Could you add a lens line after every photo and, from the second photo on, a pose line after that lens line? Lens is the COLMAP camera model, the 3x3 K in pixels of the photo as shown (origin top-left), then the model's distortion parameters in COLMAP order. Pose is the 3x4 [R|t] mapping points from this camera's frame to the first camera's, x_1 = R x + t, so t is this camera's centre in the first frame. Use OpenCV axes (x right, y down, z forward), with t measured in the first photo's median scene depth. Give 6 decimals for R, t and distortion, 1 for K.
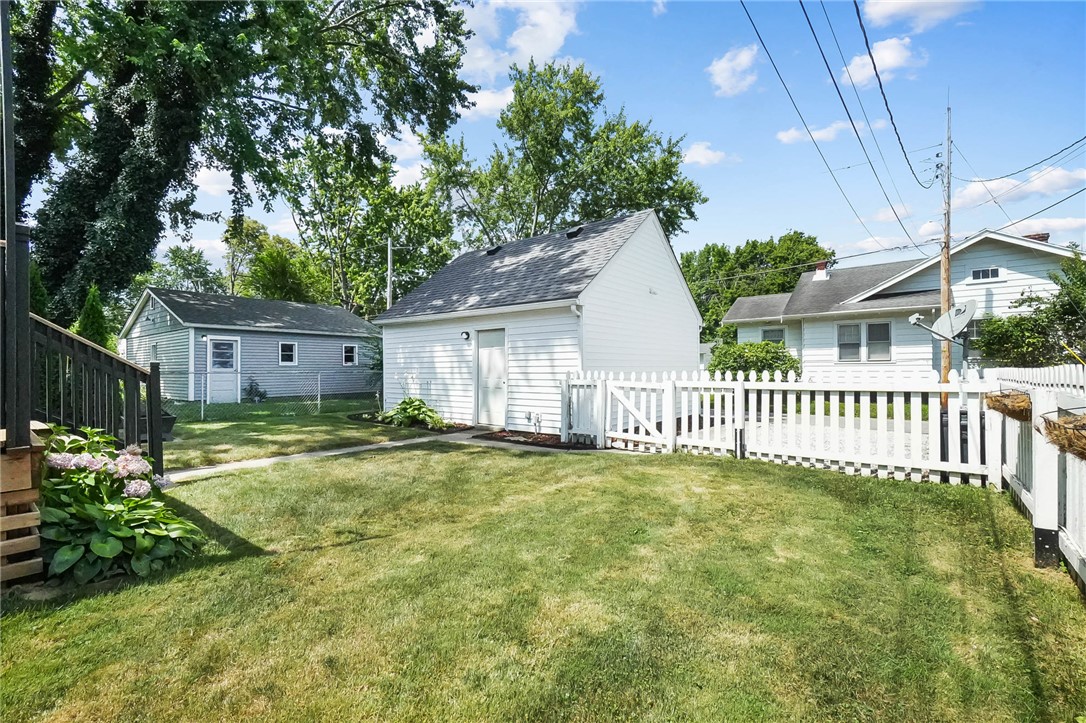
lens RADIAL K [[468.2, 0, 539.1], [0, 468.2, 365.7], [0, 0, 1]] dist [-0.001293, -0.000188]
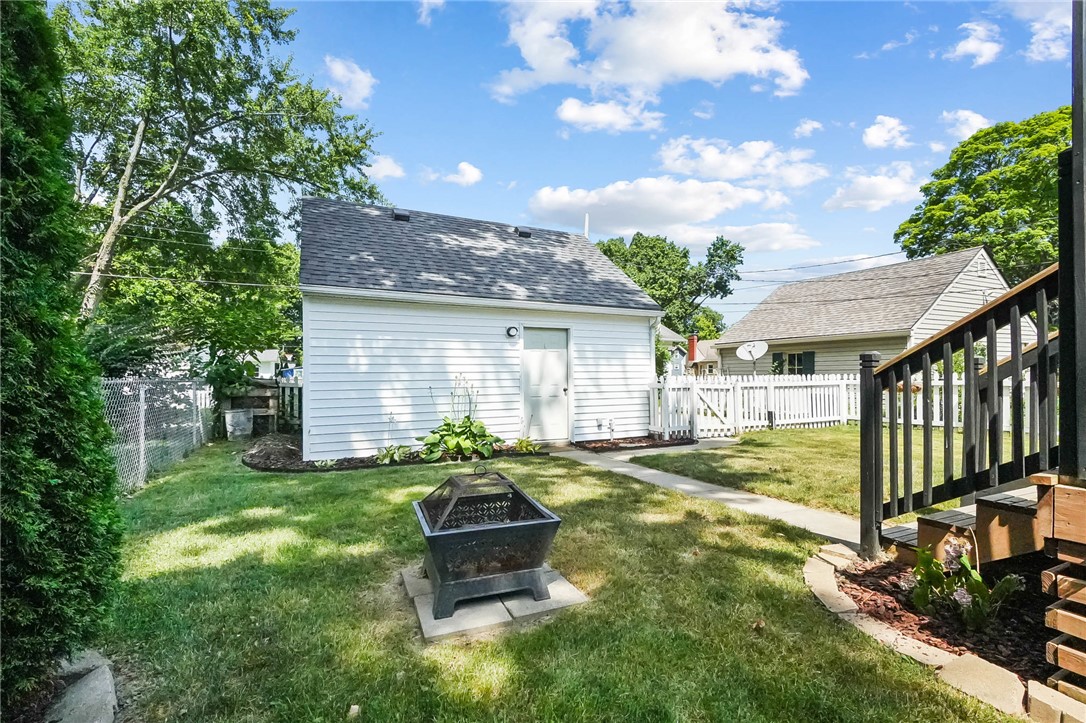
lens RADIAL K [[468.2, 0, 539.1], [0, 468.2, 365.7], [0, 0, 1]] dist [-0.001293, -0.000188]
pose [[0.438542, 0.022918, 0.898418, -0.792028], [-0.002273, 0.999700, -0.024392, 0.010938], [-0.898708, 0.008655, 0.438463, 0.577696]]
